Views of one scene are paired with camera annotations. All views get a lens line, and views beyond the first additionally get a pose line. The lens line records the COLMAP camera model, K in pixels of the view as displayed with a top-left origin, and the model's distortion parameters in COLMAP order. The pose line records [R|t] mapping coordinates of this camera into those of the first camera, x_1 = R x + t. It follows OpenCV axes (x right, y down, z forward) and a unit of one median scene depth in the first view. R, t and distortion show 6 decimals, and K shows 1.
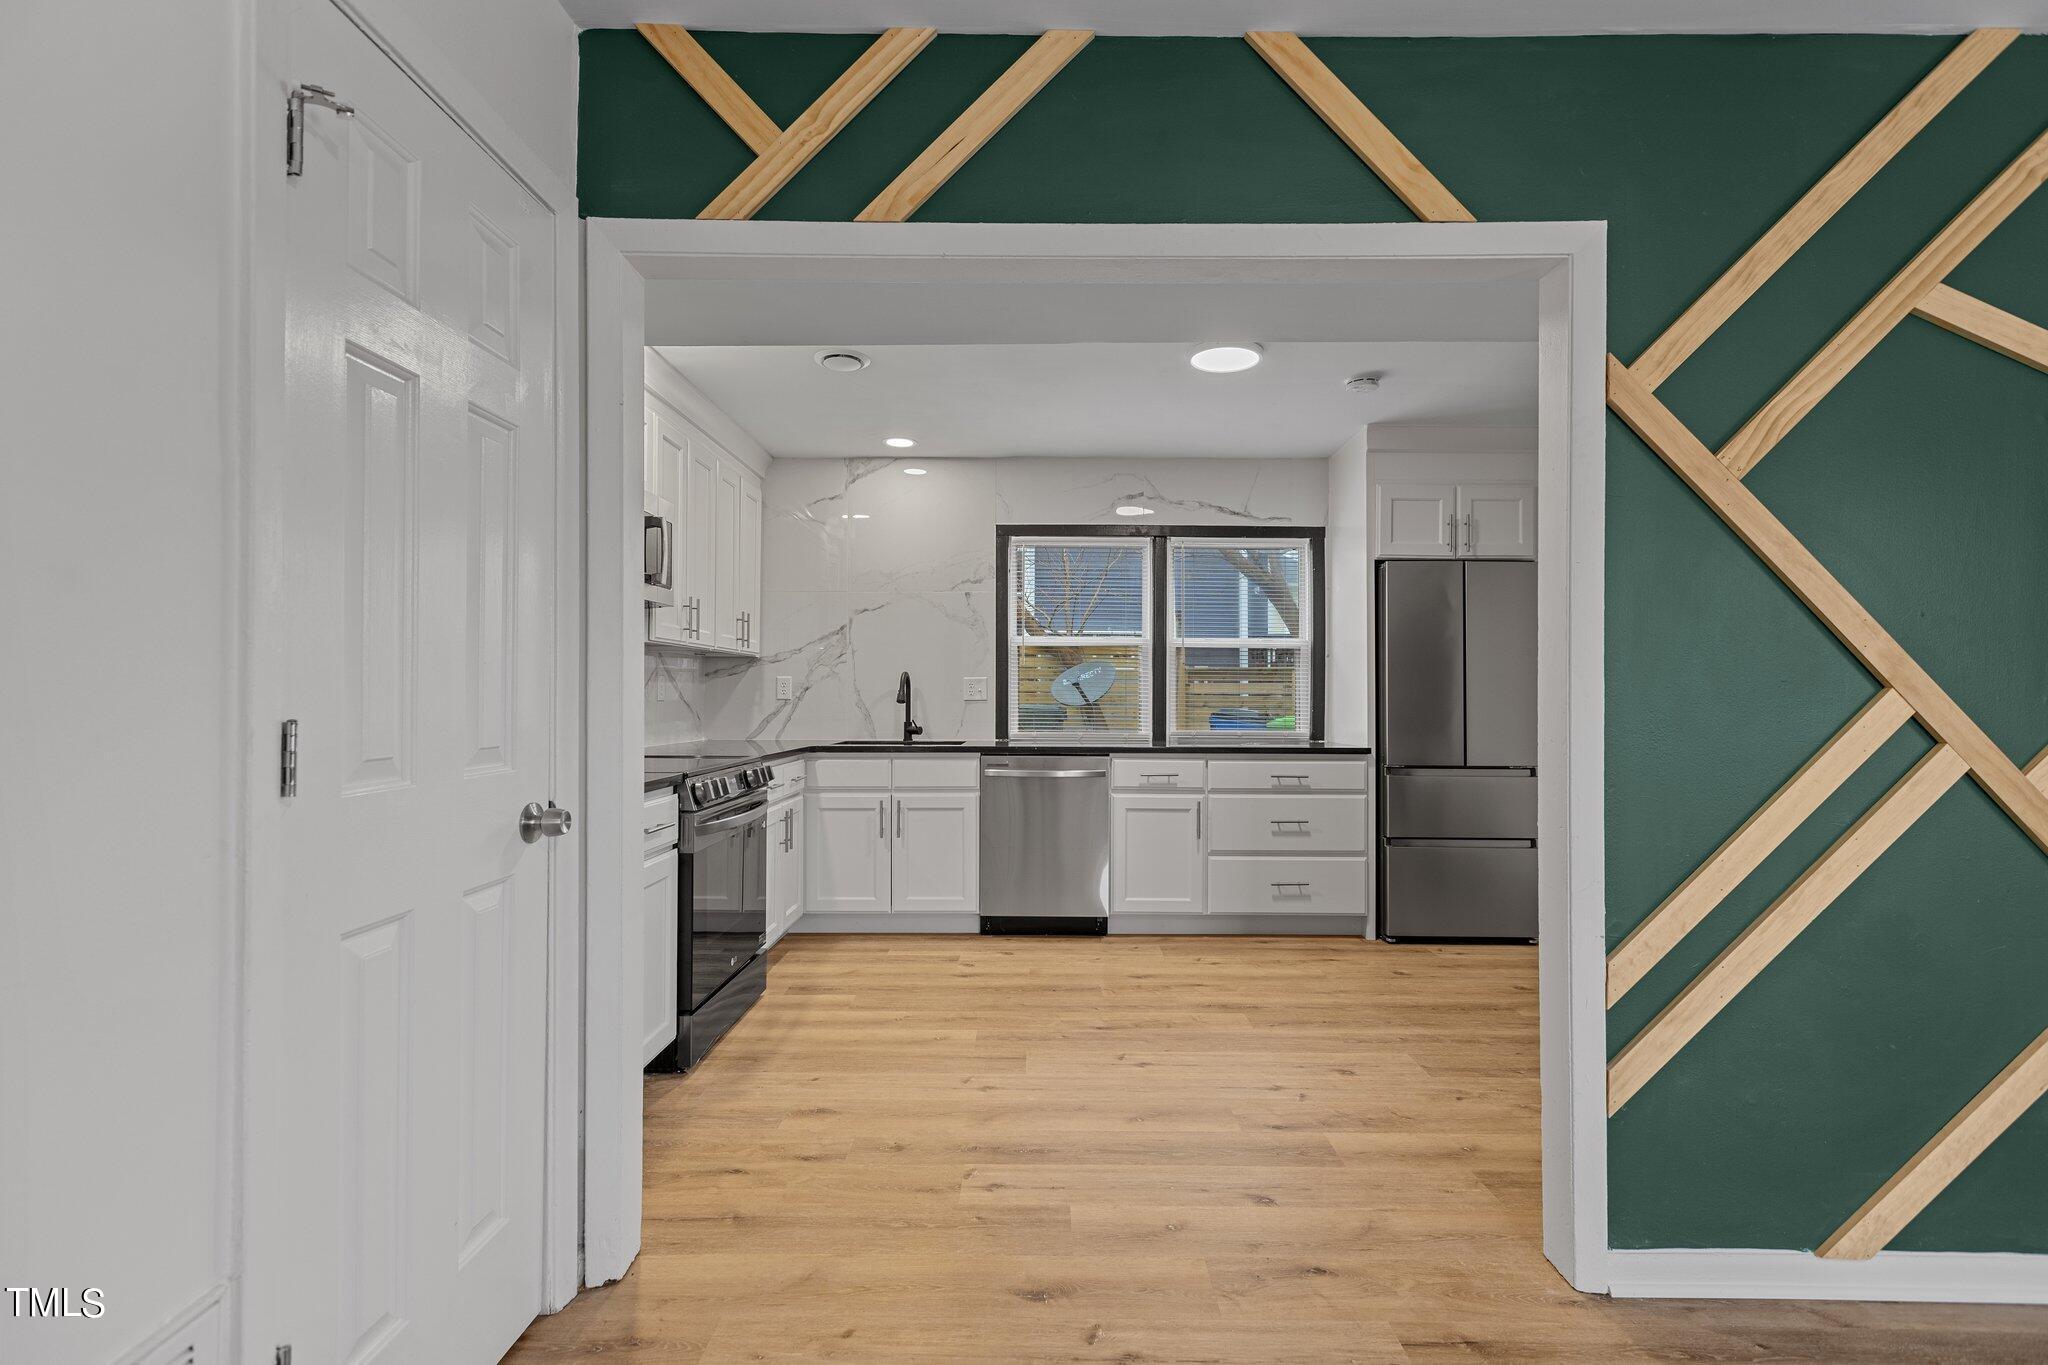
lens RADIAL K [[924.6, 0, 1024.0], [0, 924.6, 682.5], [0, 0, 1]] dist [0.001094, 0.000303]
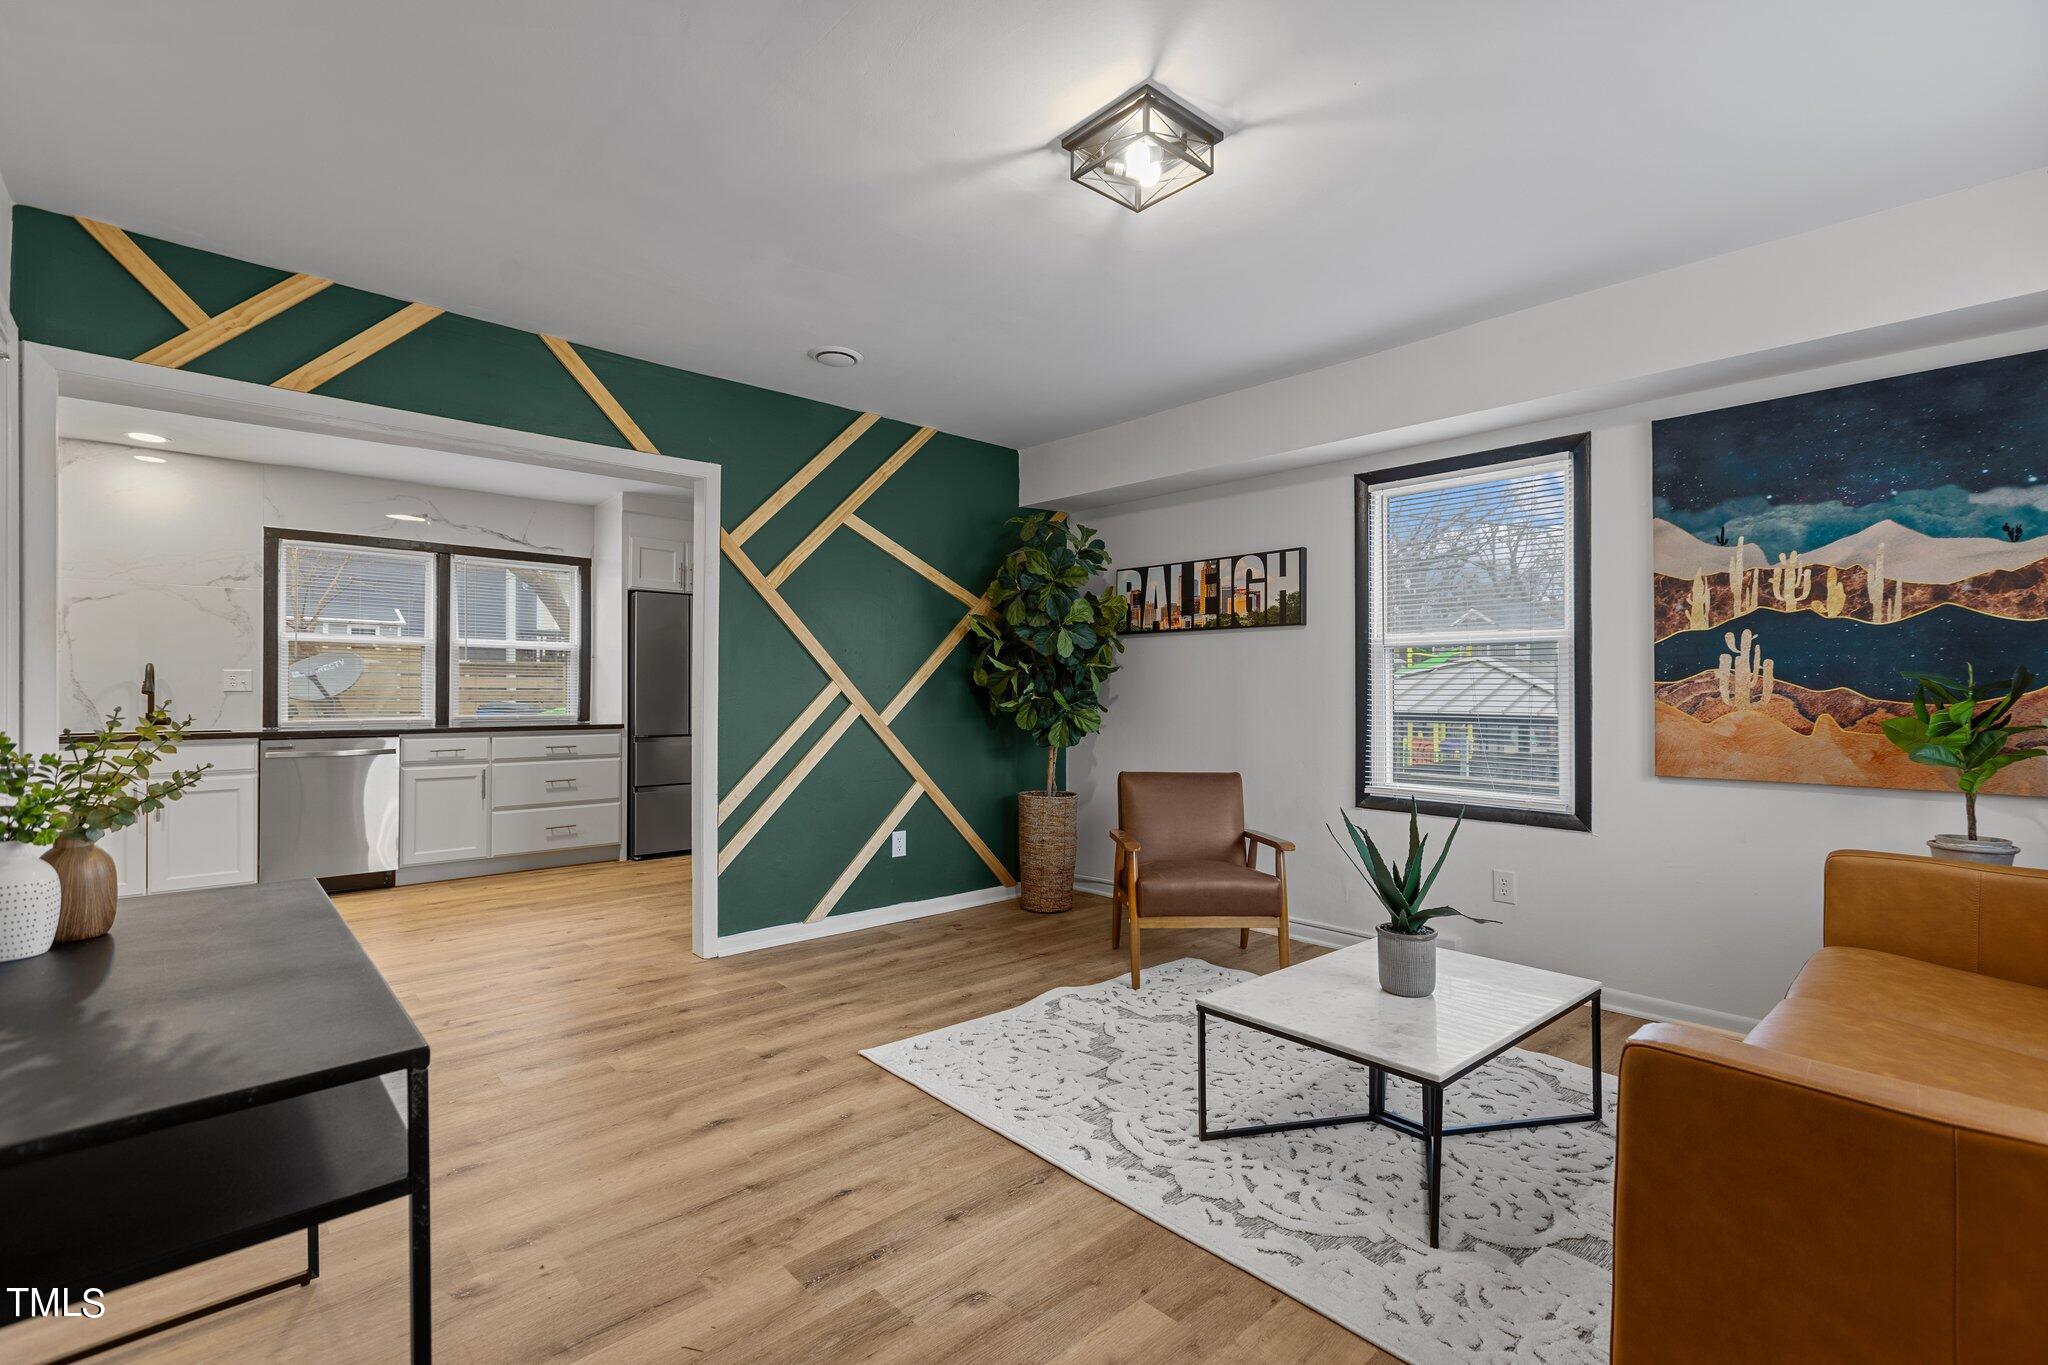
lens RADIAL K [[917.0, 0, 1031.2], [0, 917.0, 688.8], [0, 0, 1]] dist [0.003196, 0.000186]
pose [[0.728388, 0.000040, 0.685165, -0.127953], [-0.007456, 0.999941, 0.007867, 0.001728], [-0.685125, -0.010839, 0.728345, -0.435468]]
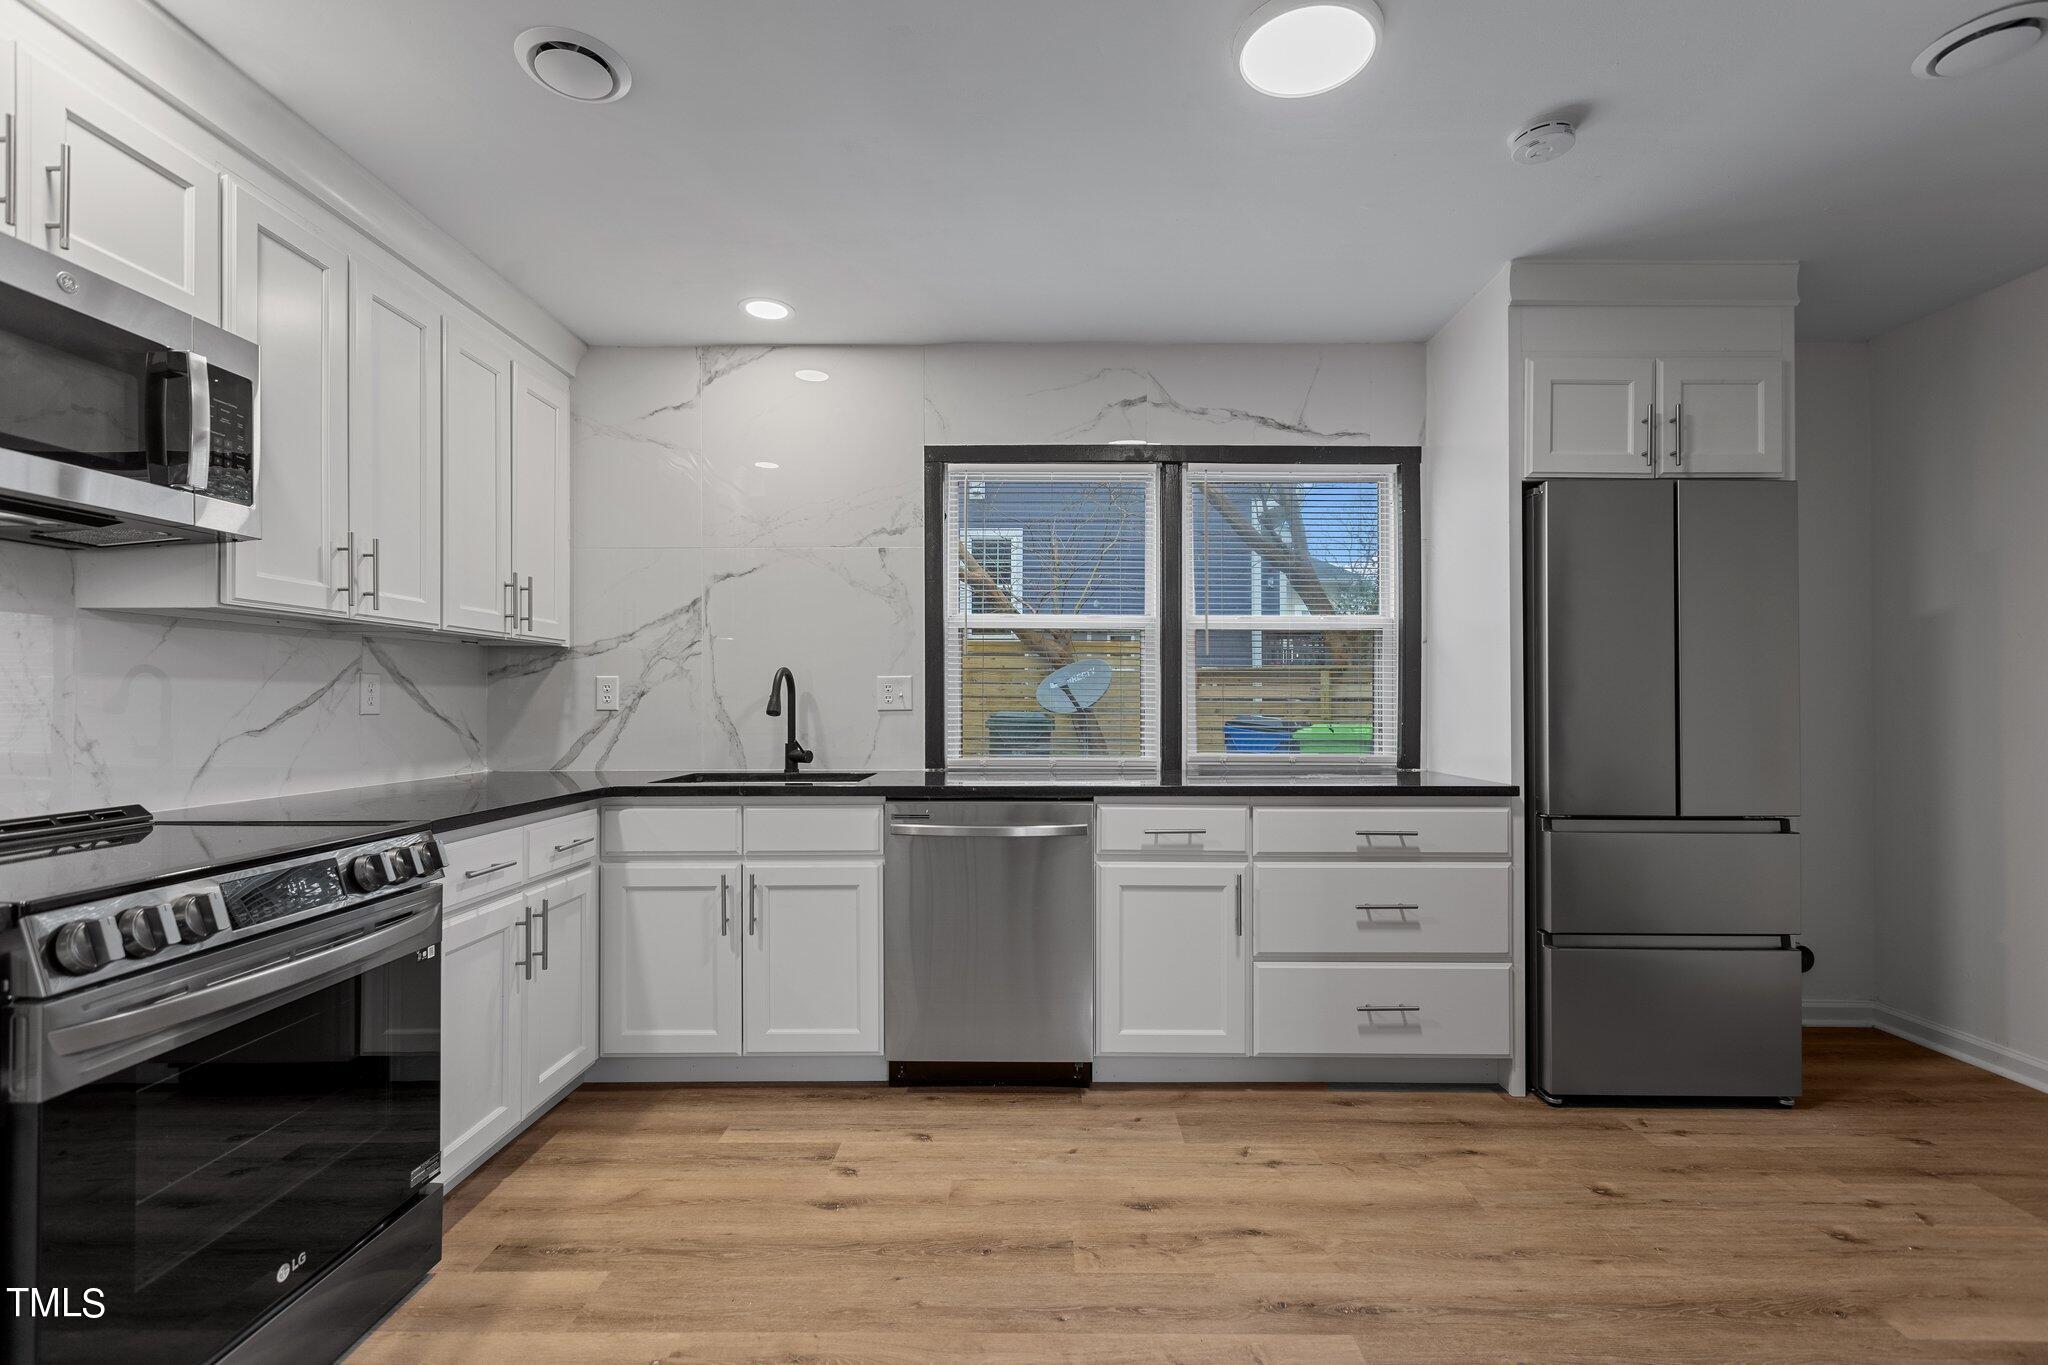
lens RADIAL K [[917.0, 0, 1031.2], [0, 917.0, 688.8], [0, 0, 1]] dist [0.003196, 0.000186]
pose [[0.999969, -0.003898, 0.006836, 0.046954], [0.003889, 0.999992, 0.001335, 0.003755], [-0.006841, -0.001309, 0.999976, 0.388935]]
